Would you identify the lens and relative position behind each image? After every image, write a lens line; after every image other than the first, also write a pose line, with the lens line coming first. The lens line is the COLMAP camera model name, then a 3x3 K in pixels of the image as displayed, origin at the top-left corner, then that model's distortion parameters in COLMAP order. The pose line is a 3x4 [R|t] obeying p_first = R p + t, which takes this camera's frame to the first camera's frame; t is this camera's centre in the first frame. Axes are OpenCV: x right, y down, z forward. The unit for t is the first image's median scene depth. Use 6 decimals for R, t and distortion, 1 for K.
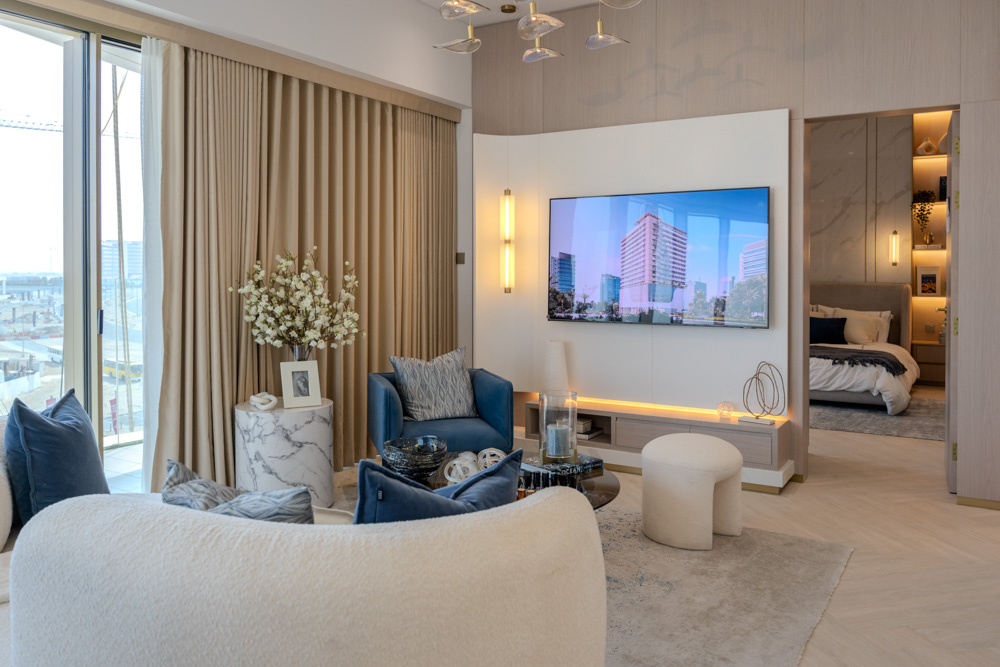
lens RADIAL K [[767.5, 0, 501.6], [0, 767.5, 277.9], [0, 0, 1]] dist [0.000941, -0.000195]
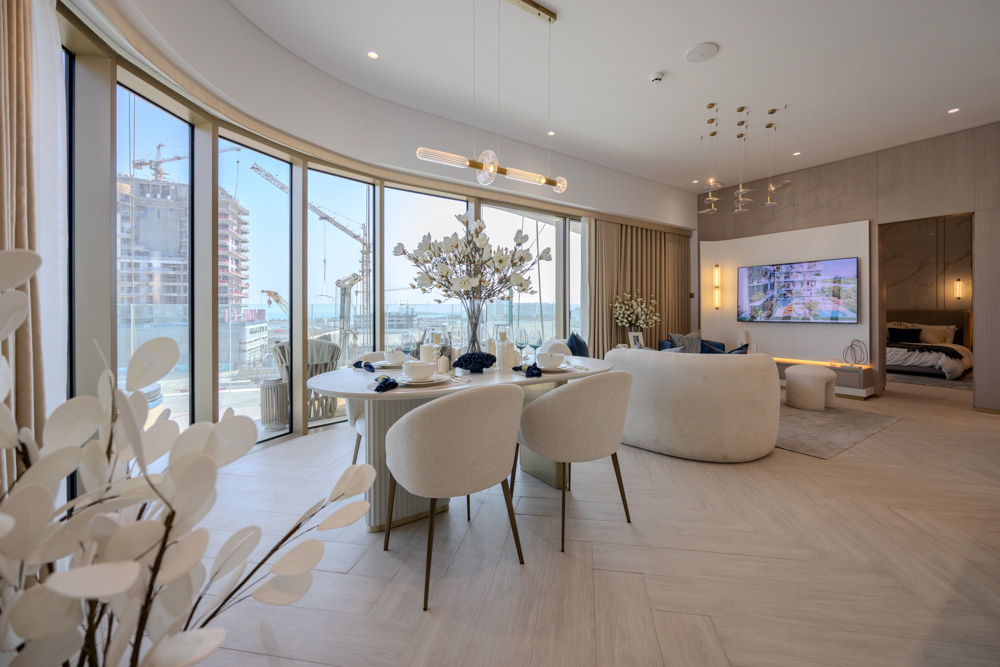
lens RADIAL K [[403.2, 0, 512.0], [0, 403.2, 311.0], [0, 0, 1]] dist [-0.001951, -0.000272]
pose [[0.918717, -0.000709, -0.394915, -0.092612], [-0.004880, 0.999902, -0.013149, 0.050016], [0.394885, 0.014007, 0.918624, -0.404803]]
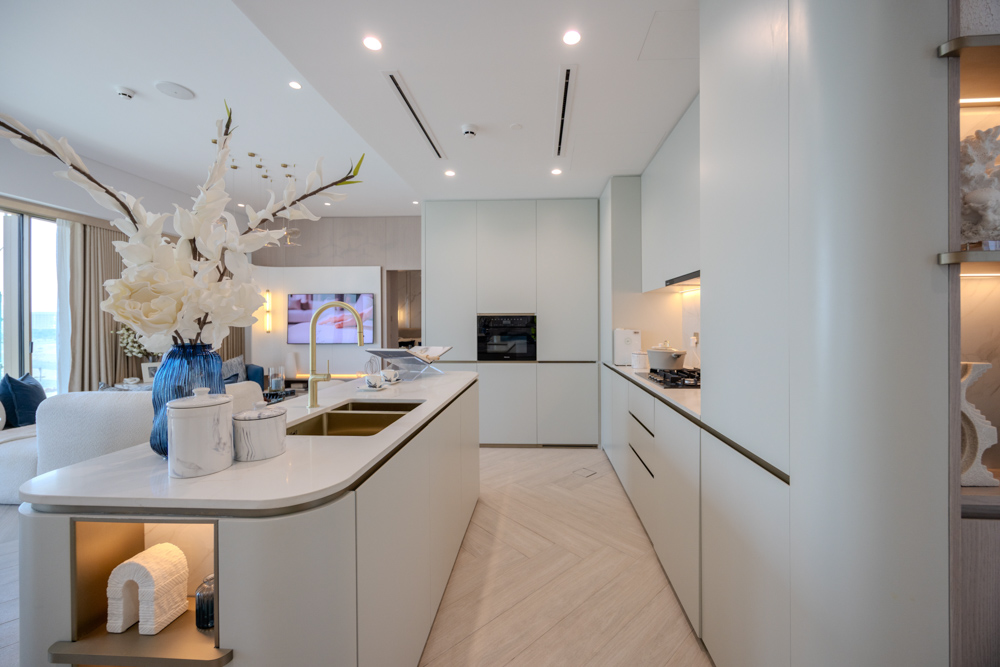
lens RADIAL K [[394.9, 0, 525.4], [0, 394.9, 324.9], [0, 0, 1]] dist [-0.000096, -0.000268]
pose [[0.874515, -0.005733, 0.484965, 0.130938], [0.010727, 0.999914, -0.007525, 0.013579], [-0.484881, 0.011783, 0.874501, -0.534090]]
